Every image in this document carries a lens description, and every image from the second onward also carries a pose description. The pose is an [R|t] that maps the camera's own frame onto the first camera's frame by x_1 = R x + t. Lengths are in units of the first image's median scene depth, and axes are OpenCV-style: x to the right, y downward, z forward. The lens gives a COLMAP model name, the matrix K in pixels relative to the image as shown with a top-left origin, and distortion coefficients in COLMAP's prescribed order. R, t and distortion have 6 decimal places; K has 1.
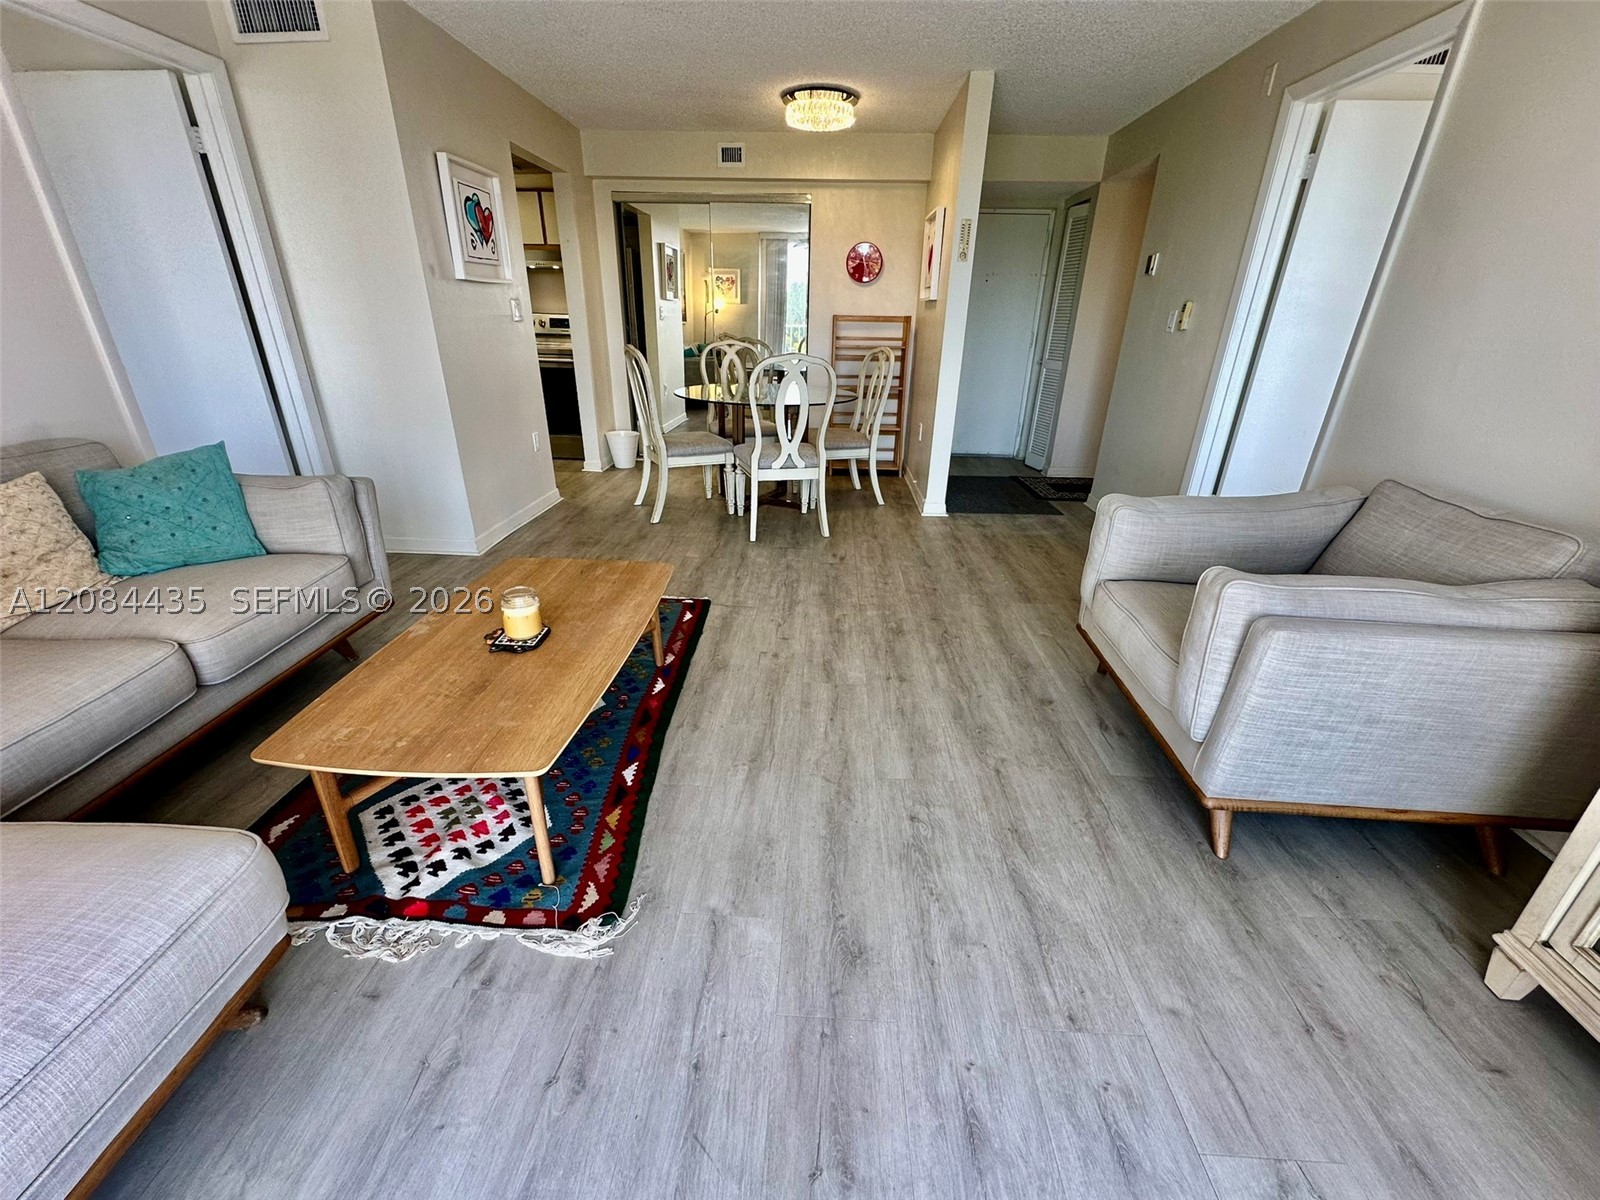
lens RADIAL K [[641.8, 0, 799.5], [0, 641.8, 601.2], [0, 0, 1]] dist [-0.006083, 0.001361]
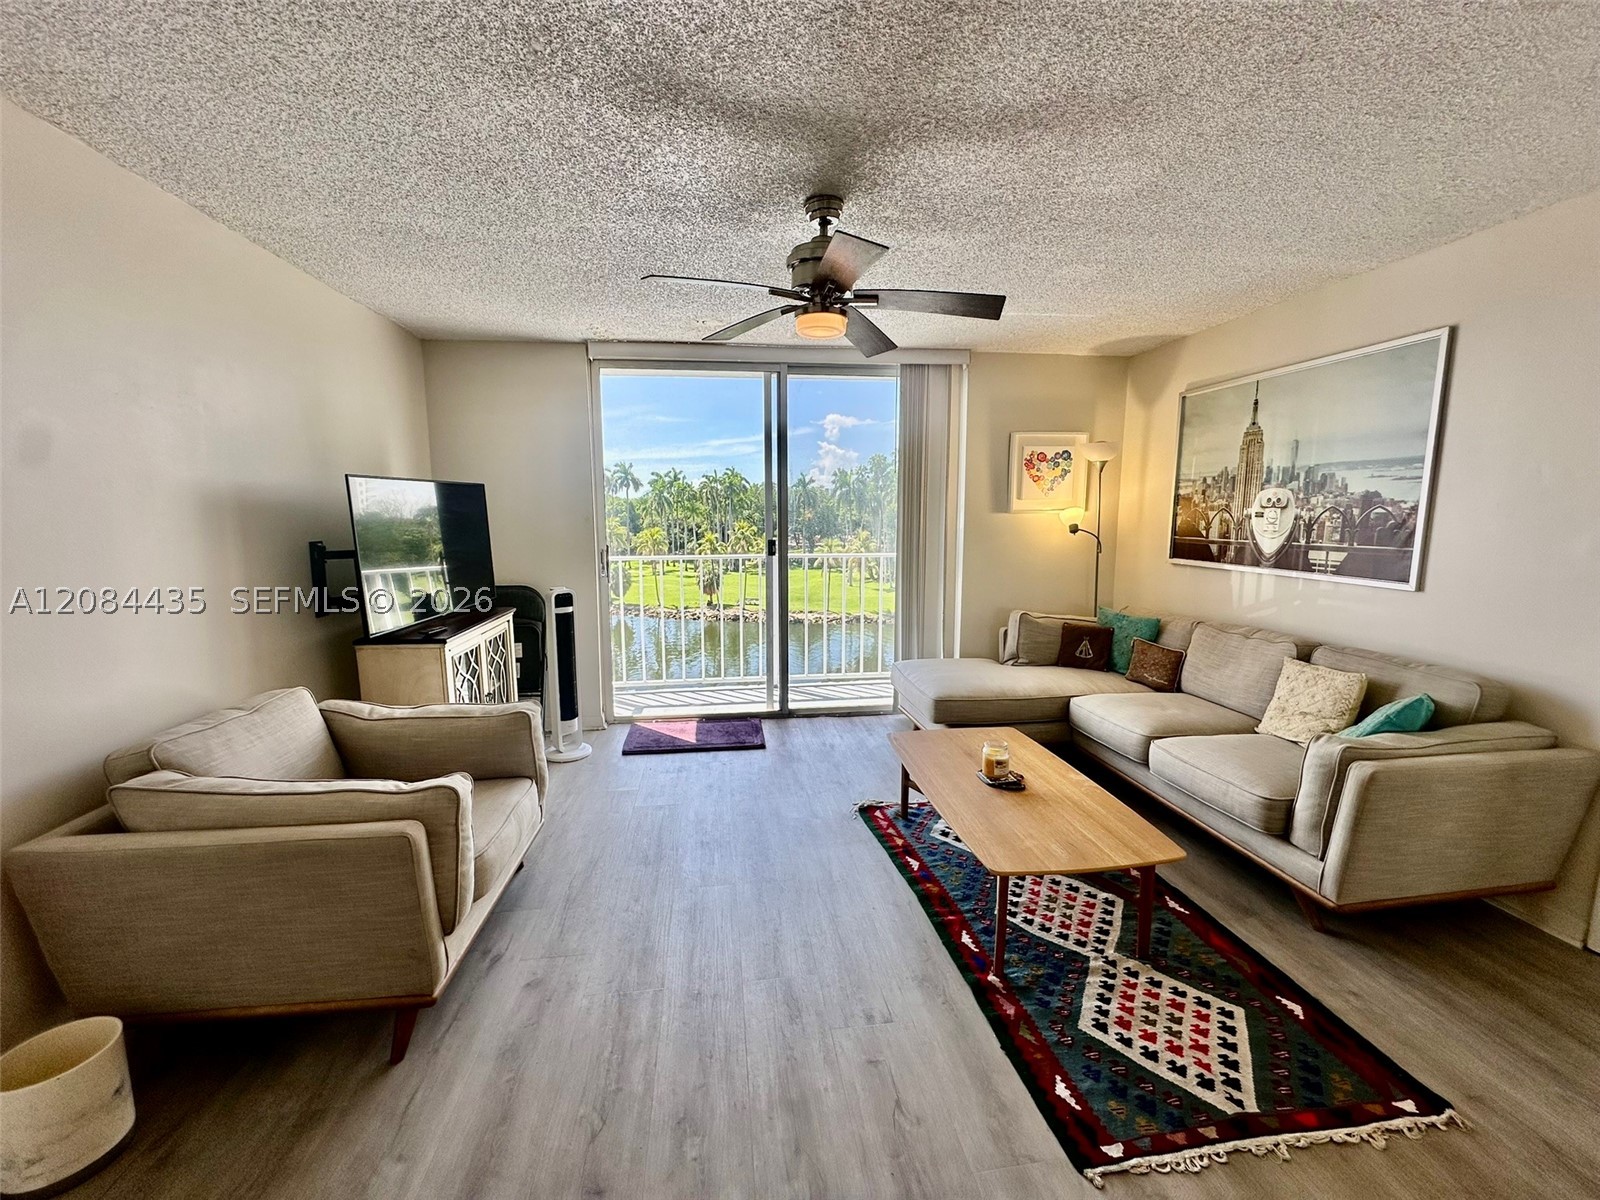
lens RADIAL K [[641.8, 0, 797.9], [0, 641.8, 594.1], [0, 0, 1]] dist [-0.006083, 0.001361]
pose [[-0.984440, 0.008345, -0.175525, 0.109570], [-0.084329, 0.853902, 0.513556, -0.456167], [0.154167, 0.520366, -0.839911, 0.902550]]
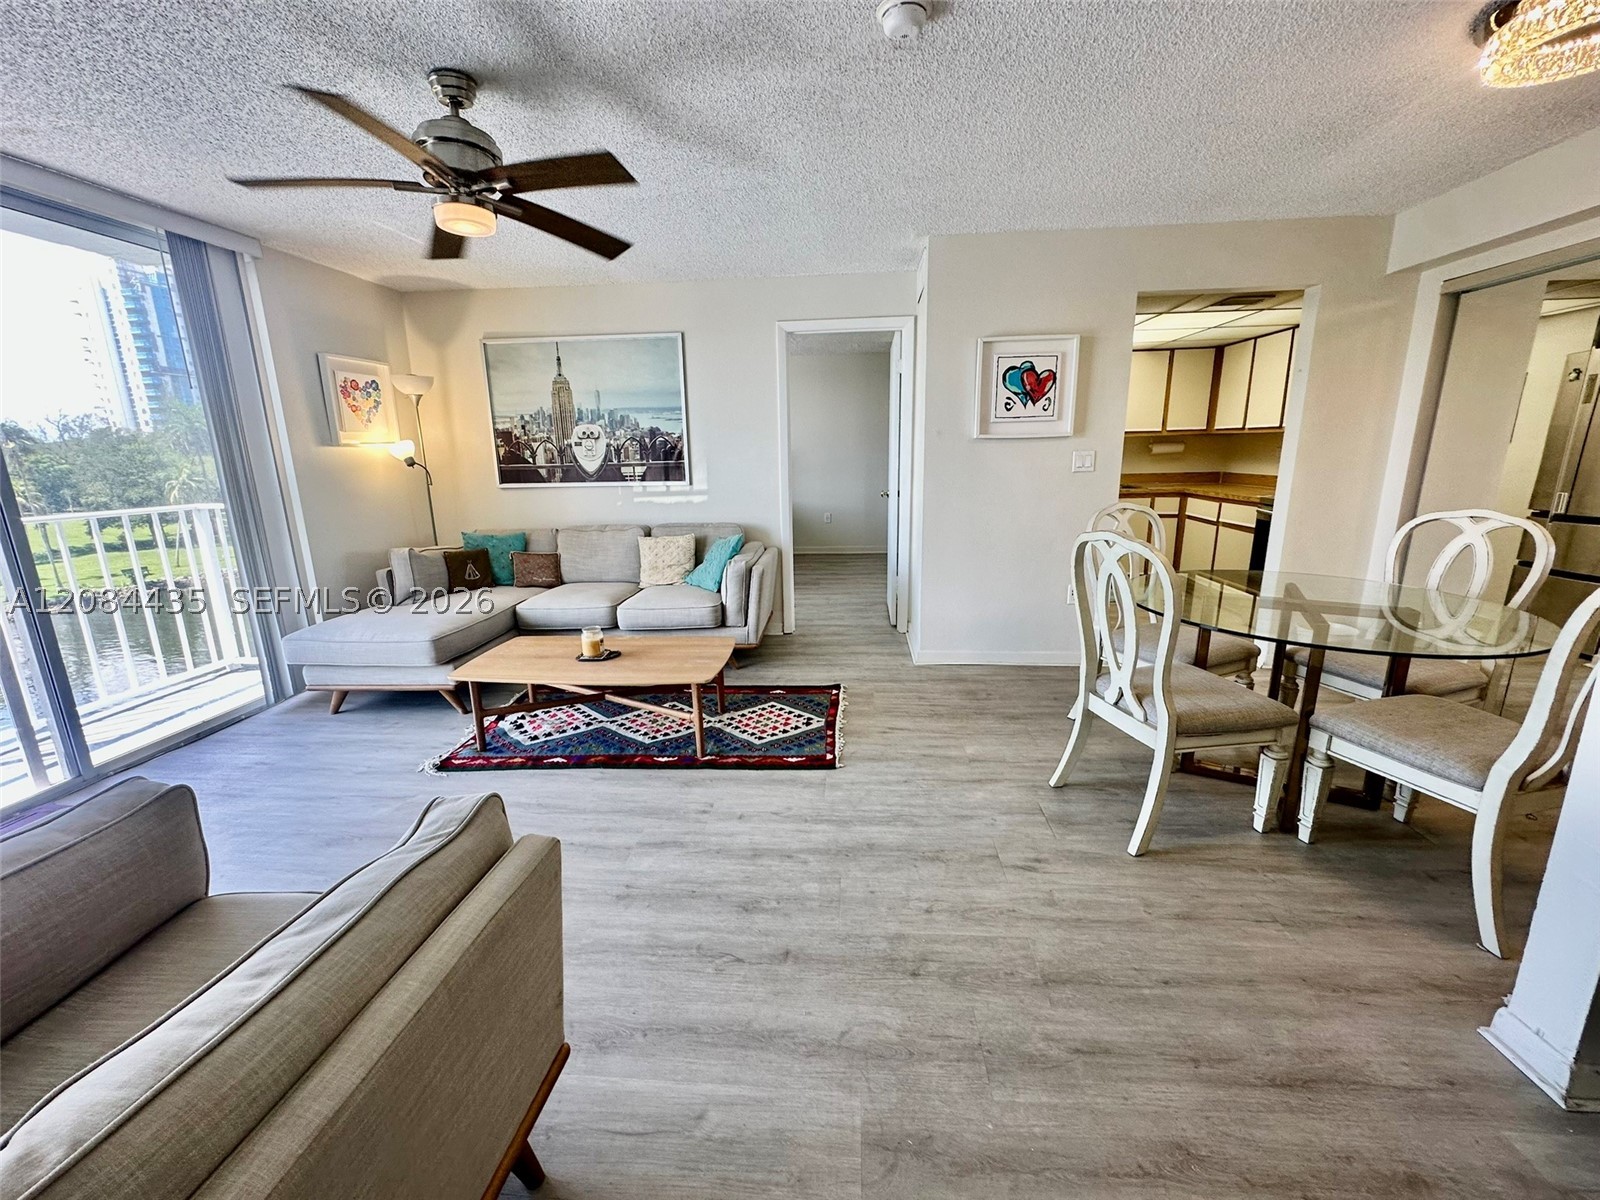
lens RADIAL K [[641.8, 0, 796.3], [0, 641.8, 598.3], [0, 0, 1]] dist [-0.006083, 0.001361]
pose [[-0.041390, 0.208796, -0.977083, 0.553323], [-0.390104, 0.896925, 0.208192, -0.304013], [0.919840, 0.389781, 0.044329, 0.646172]]
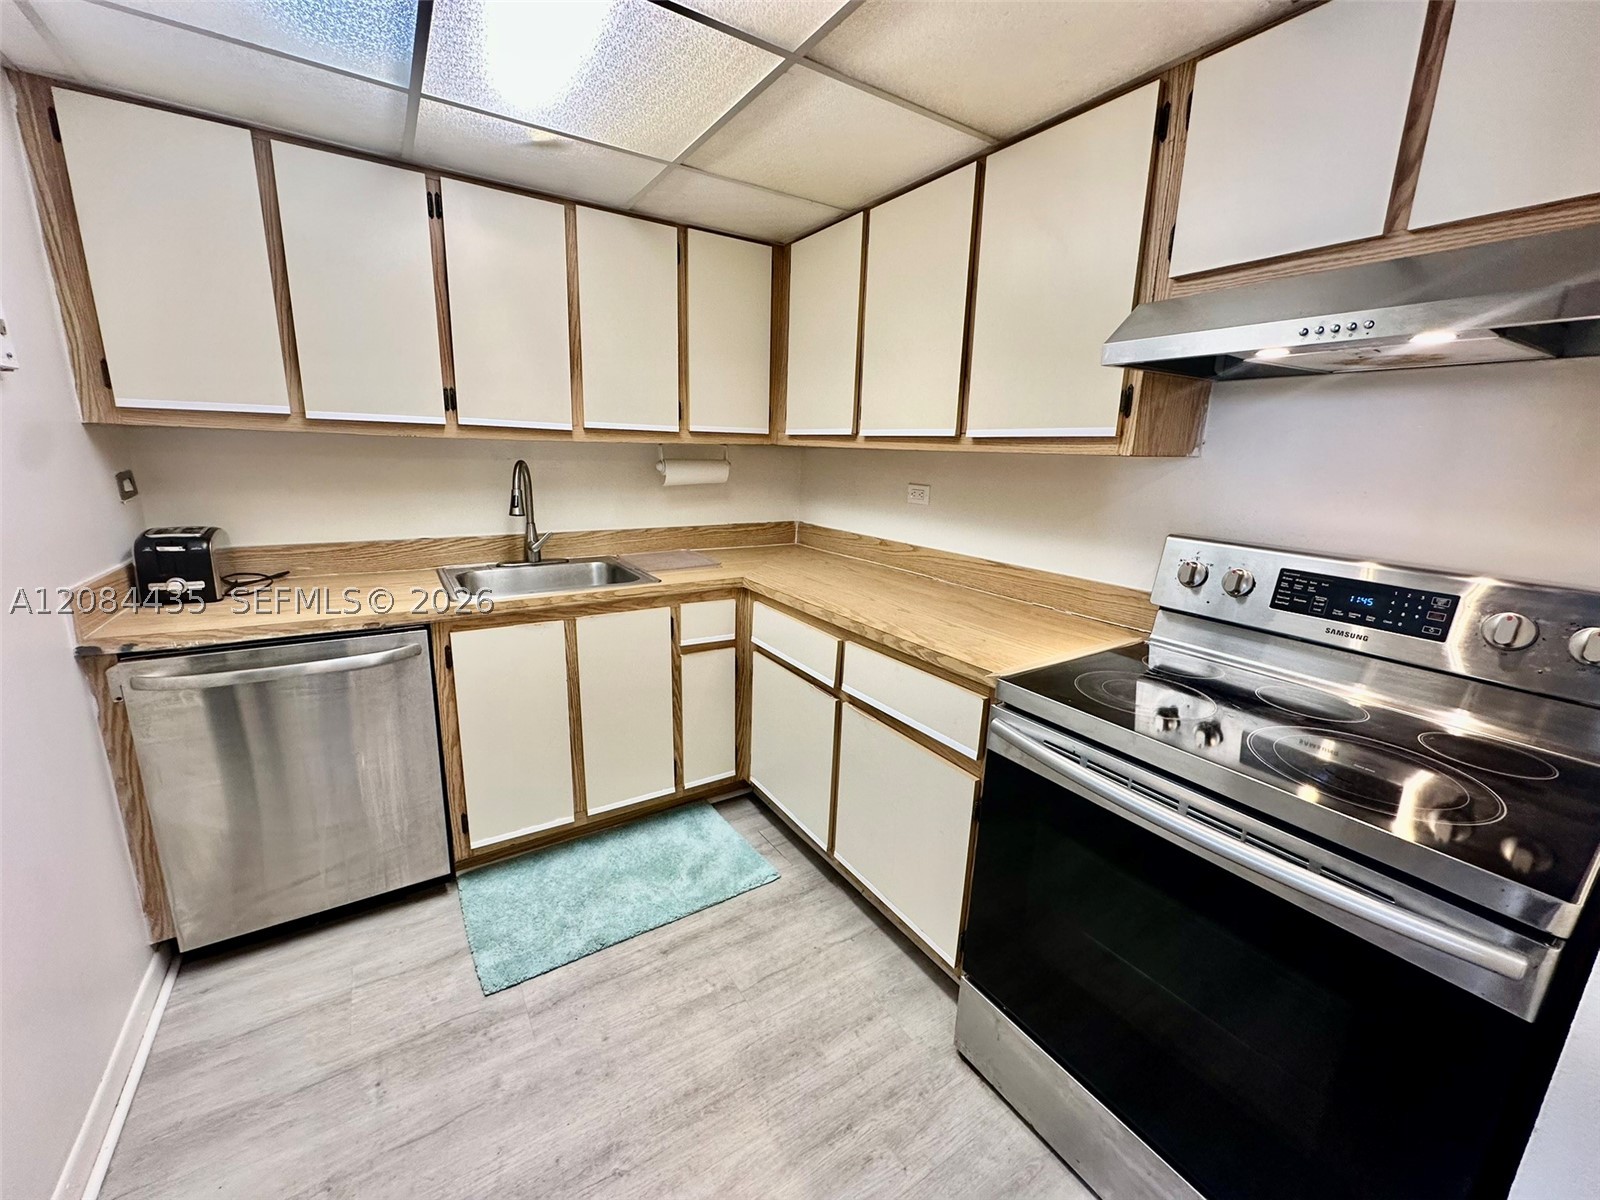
lens RADIAL K [[641.8, 0, 800.8], [0, 641.8, 594.6], [0, 0, 1]] dist [-0.006083, 0.001361]
pose [[0.586170, 0.176497, -0.790730, -0.467034], [-0.346524, 0.936824, -0.047773, -0.547102], [0.732343, 0.302010, 0.610298, 1.113135]]
